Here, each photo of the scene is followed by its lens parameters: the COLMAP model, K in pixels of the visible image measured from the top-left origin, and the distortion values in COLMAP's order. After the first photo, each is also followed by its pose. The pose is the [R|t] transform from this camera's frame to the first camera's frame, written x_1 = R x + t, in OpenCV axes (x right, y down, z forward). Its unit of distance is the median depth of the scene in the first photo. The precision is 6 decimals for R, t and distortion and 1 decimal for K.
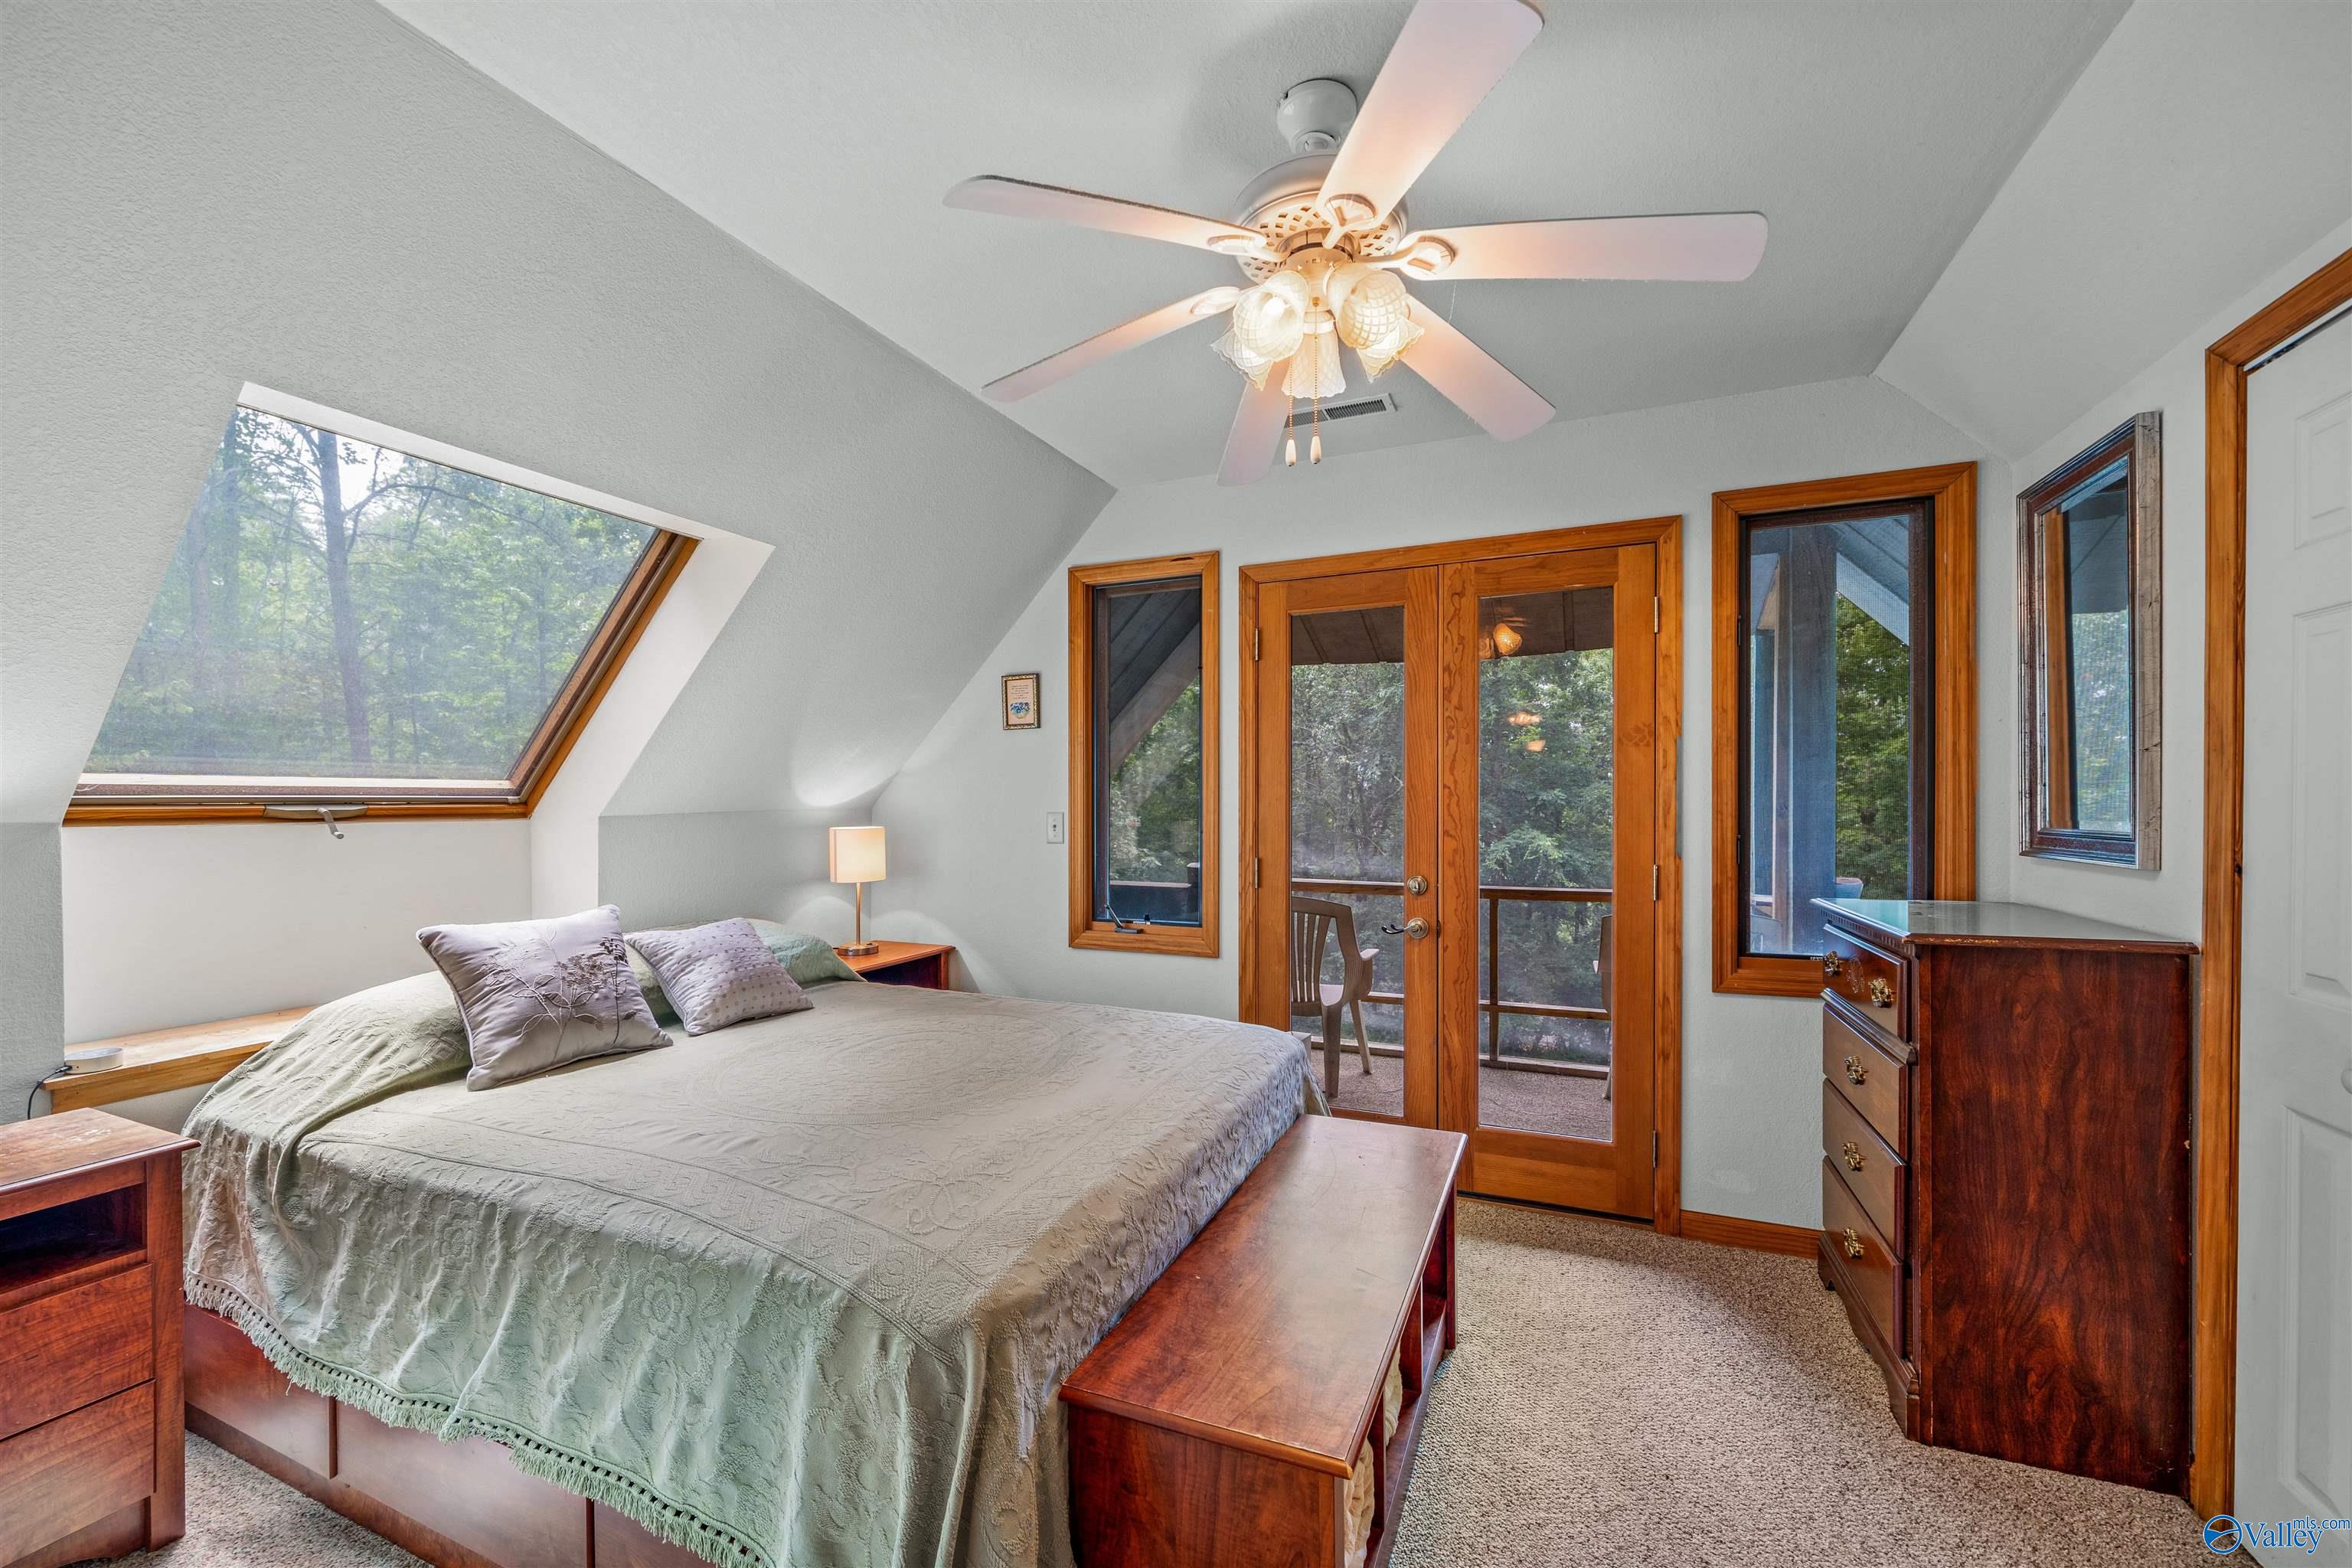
lens RADIAL K [[951.1, 0, 1173.4], [0, 951.1, 807.3], [0, 0, 1]] dist [0.002861, 0.000014]
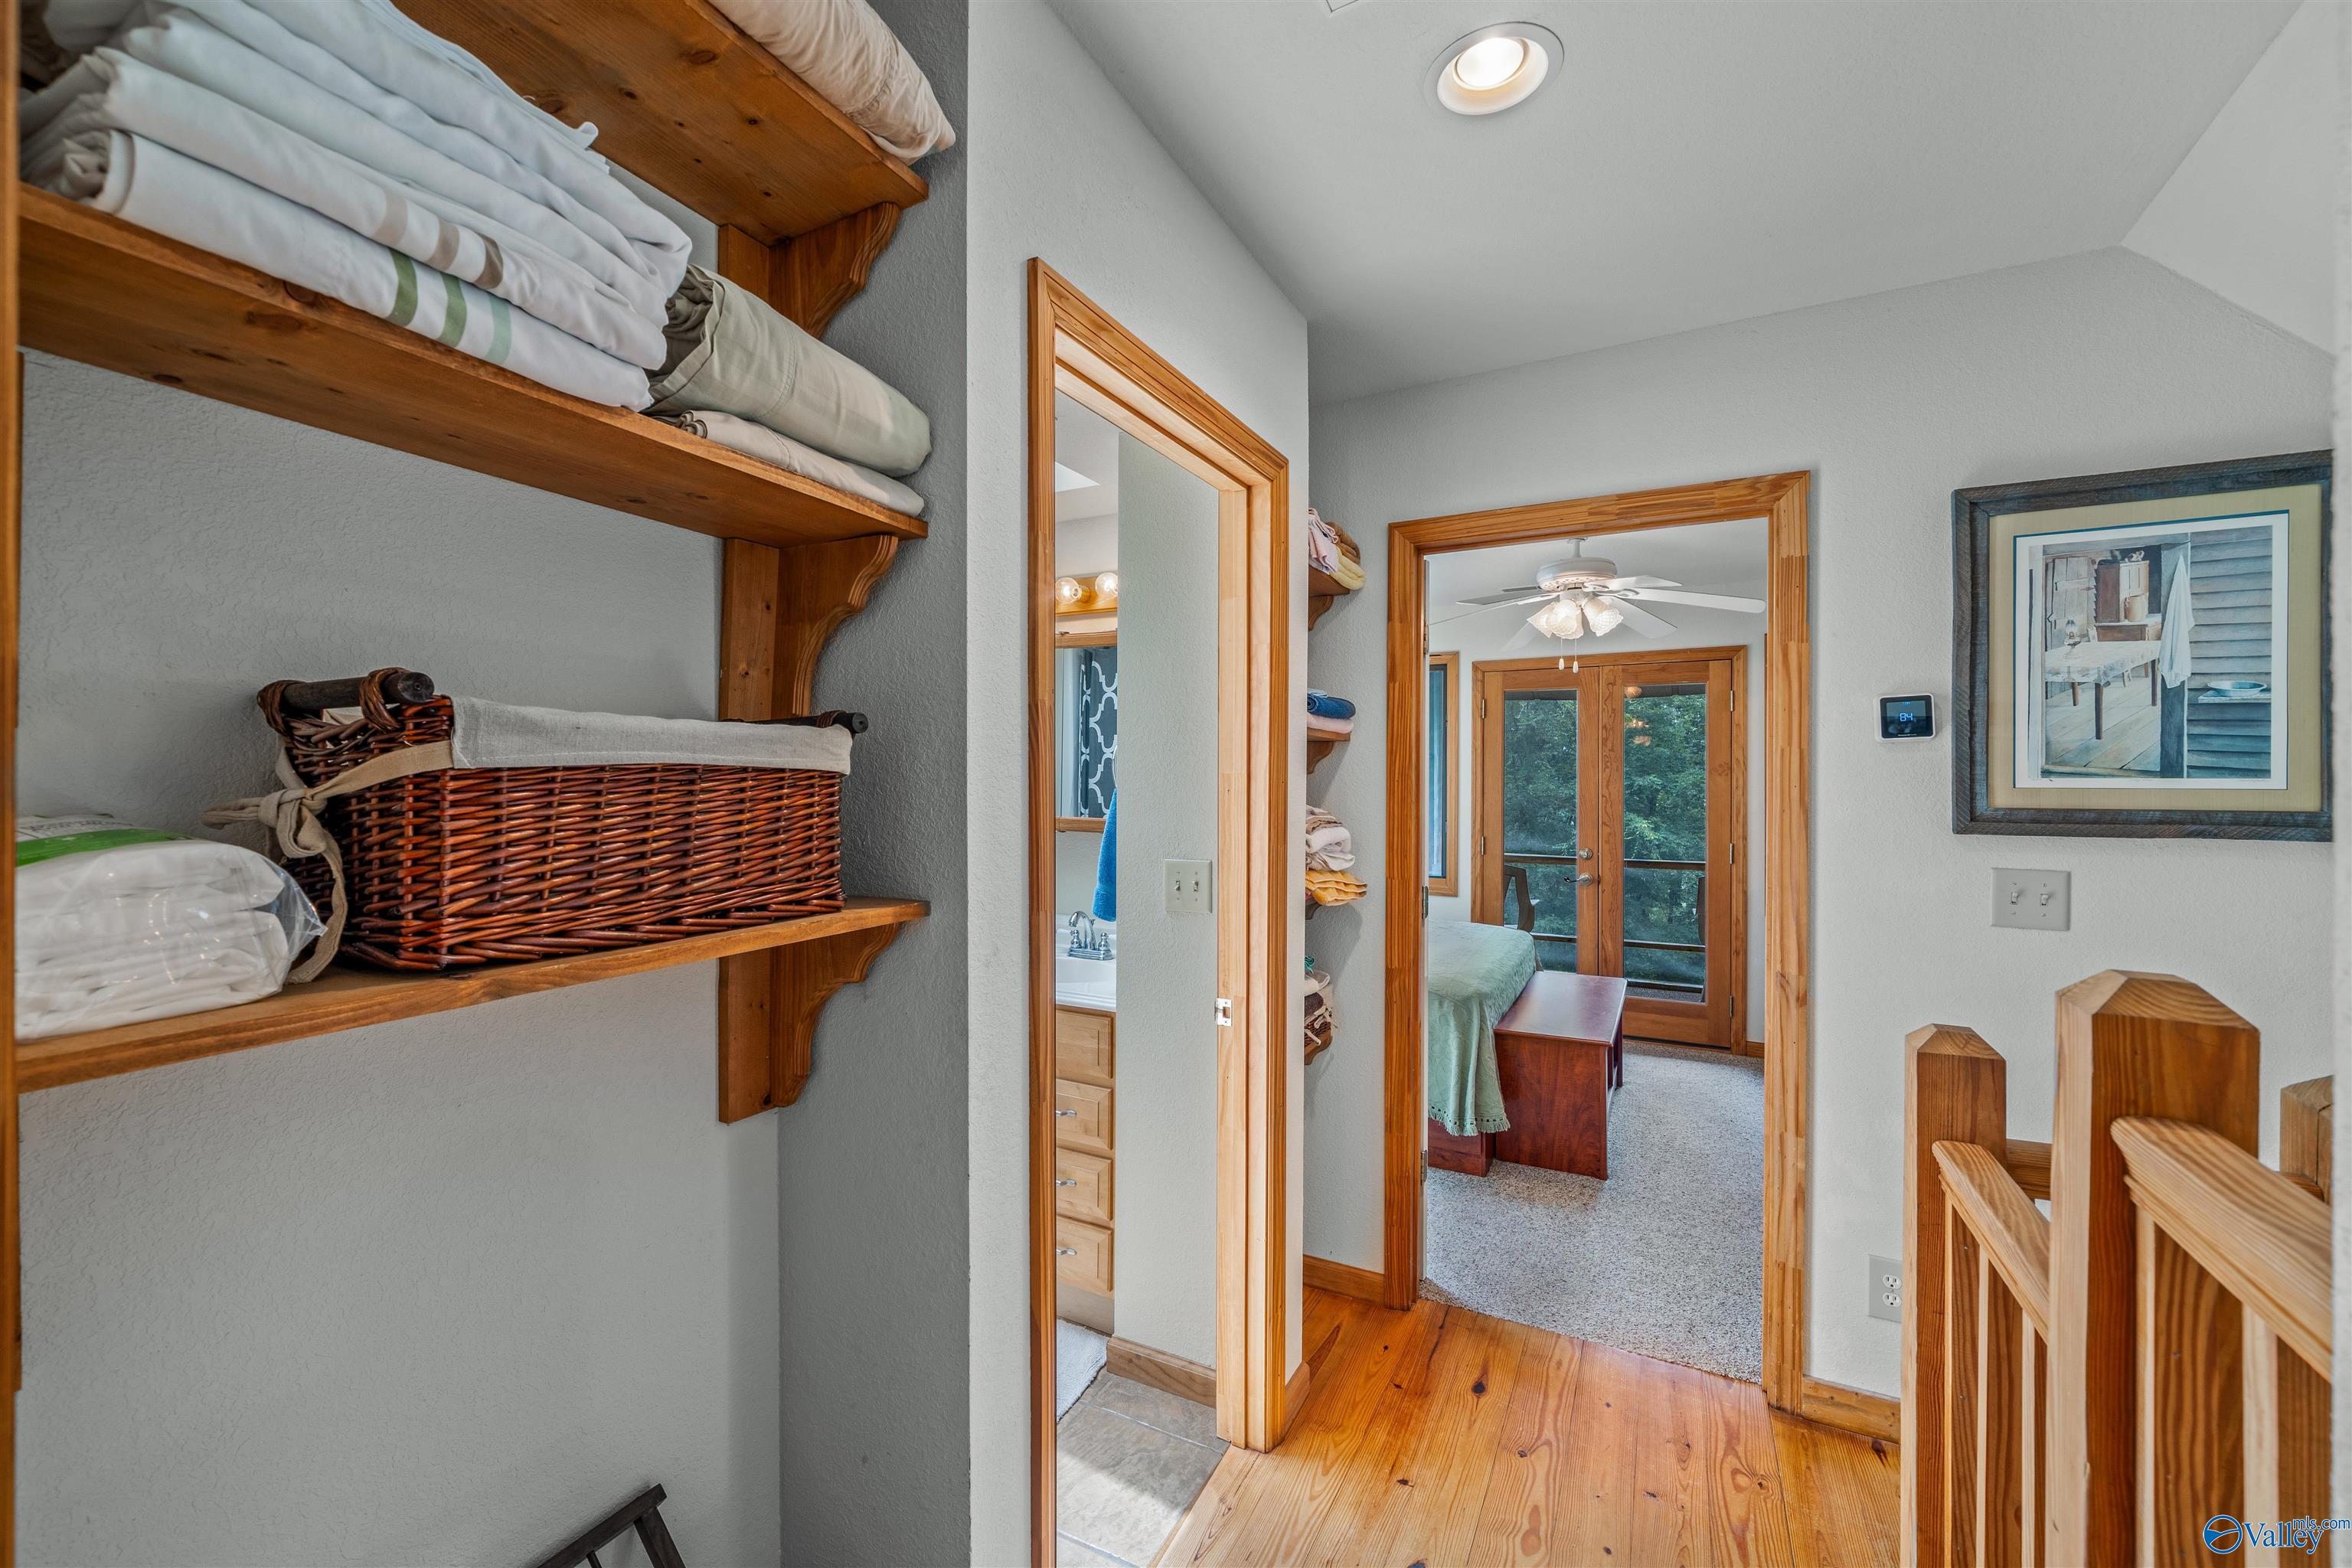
lens RADIAL K [[951.1, 0, 1165.3], [0, 951.1, 770.2], [0, 0, 1]] dist [0.002861, 0.000014]
pose [[0.996302, 0.006438, -0.085679, -0.347550], [-0.007674, 0.999871, -0.014110, -0.037579], [0.085577, 0.014715, 0.996223, -0.760168]]
